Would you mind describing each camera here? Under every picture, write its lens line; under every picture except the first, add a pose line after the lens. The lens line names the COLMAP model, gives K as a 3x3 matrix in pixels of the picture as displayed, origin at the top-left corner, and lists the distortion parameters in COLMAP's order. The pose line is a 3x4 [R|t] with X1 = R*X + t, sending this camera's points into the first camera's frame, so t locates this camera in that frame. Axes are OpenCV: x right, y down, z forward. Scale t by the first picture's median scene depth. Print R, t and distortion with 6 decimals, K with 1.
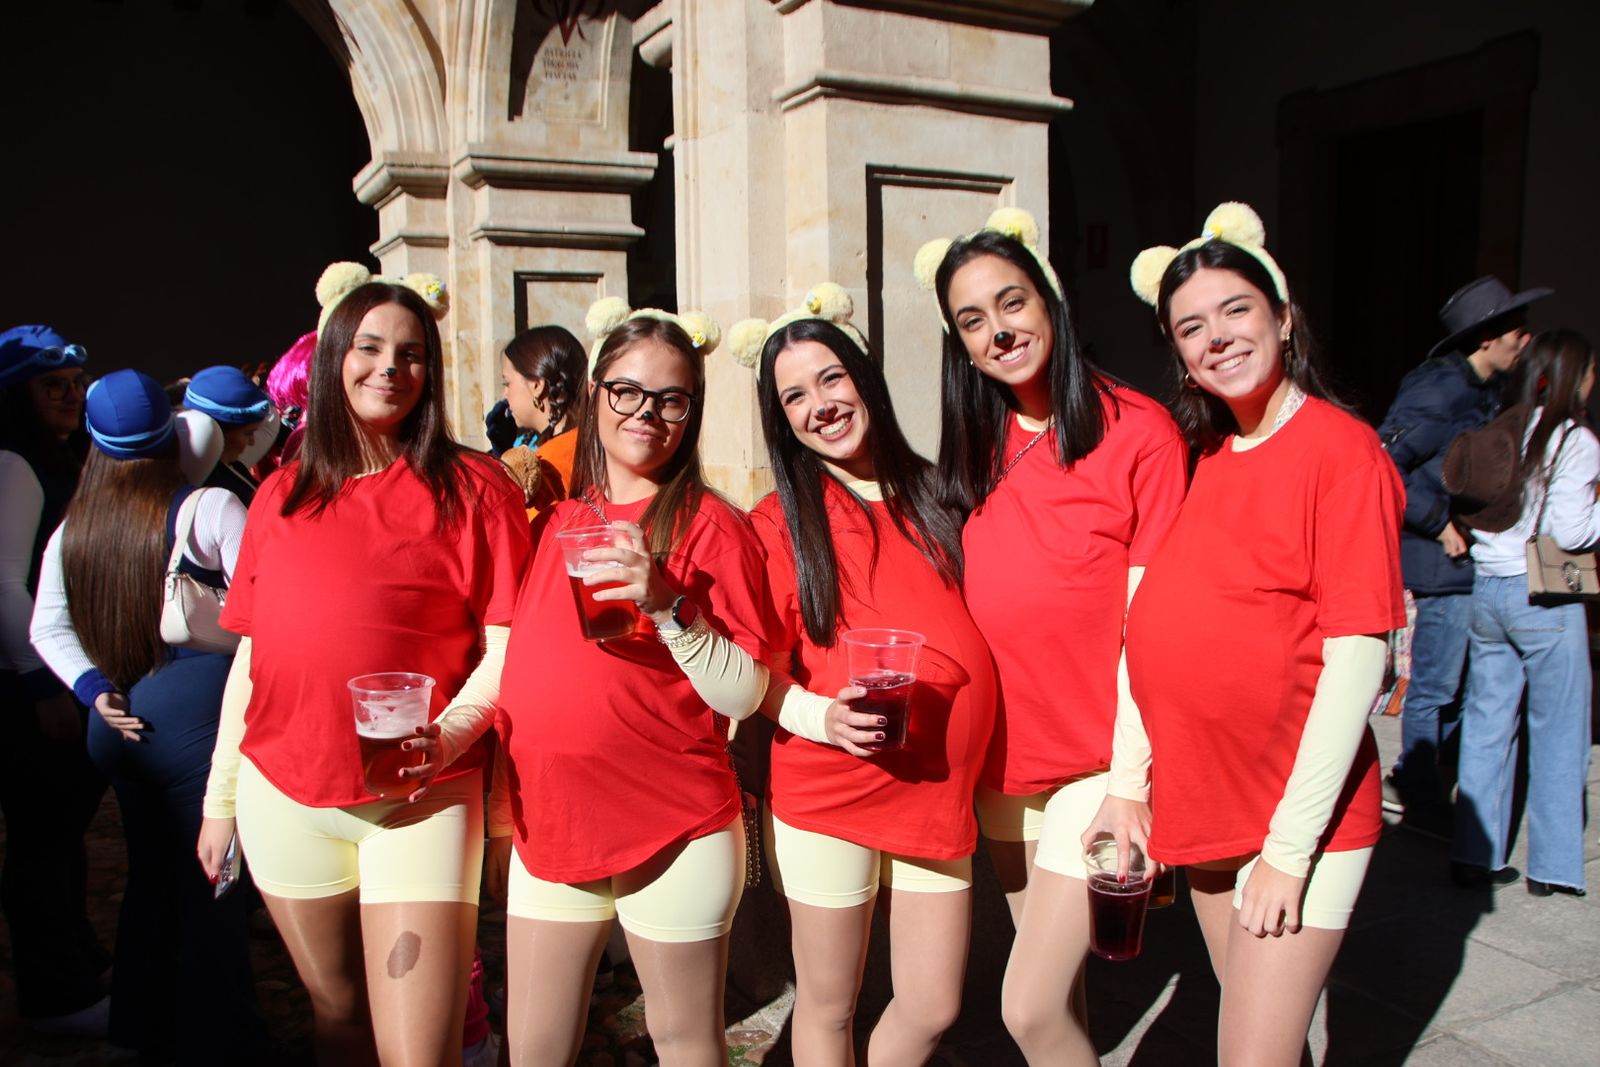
lens RADIAL K [[1370.2, 0, 810.4], [0, 1370.2, 587.9], [0, 0, 1]] dist [-0.139256, 0.154732]
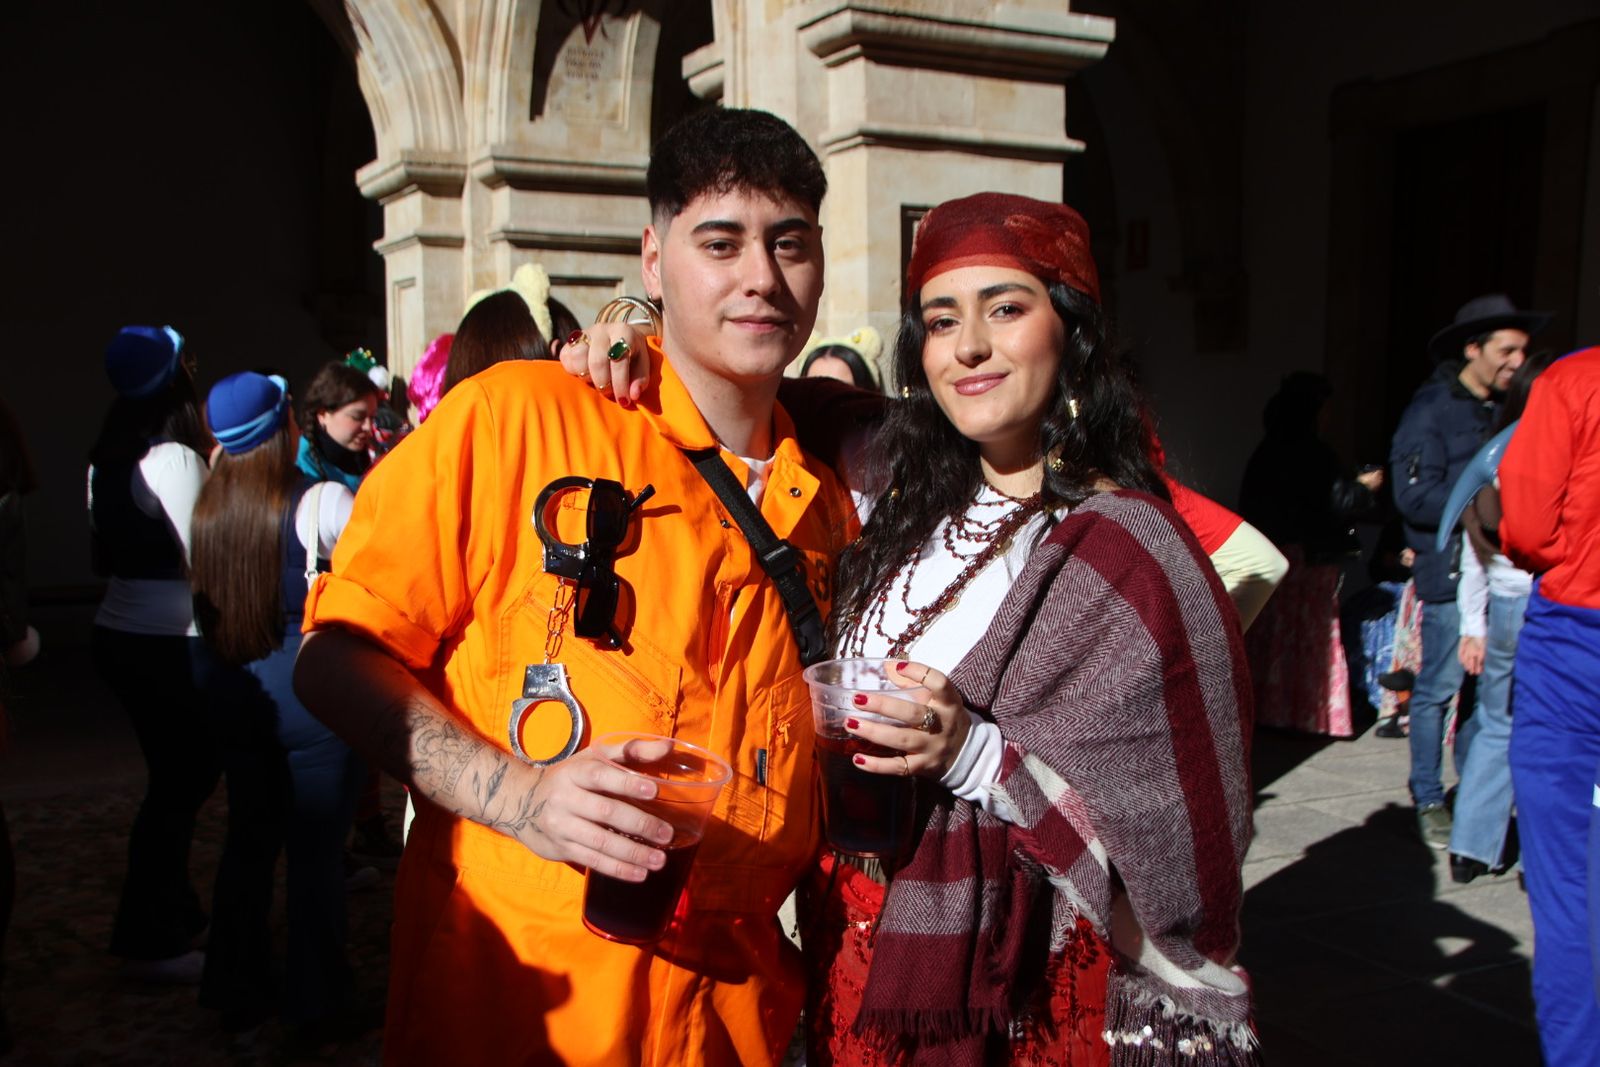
lens RADIAL K [[1674.5, 0, 804.3], [0, 1674.5, 592.3], [0, 0, 1]] dist [-0.062891, 0.351596]
pose [[0.999943, 0.010708, -0.000282, -0.019224], [-0.010712, 0.999552, -0.027939, 0.029614], [-0.000018, 0.027941, 0.999610, -0.213699]]
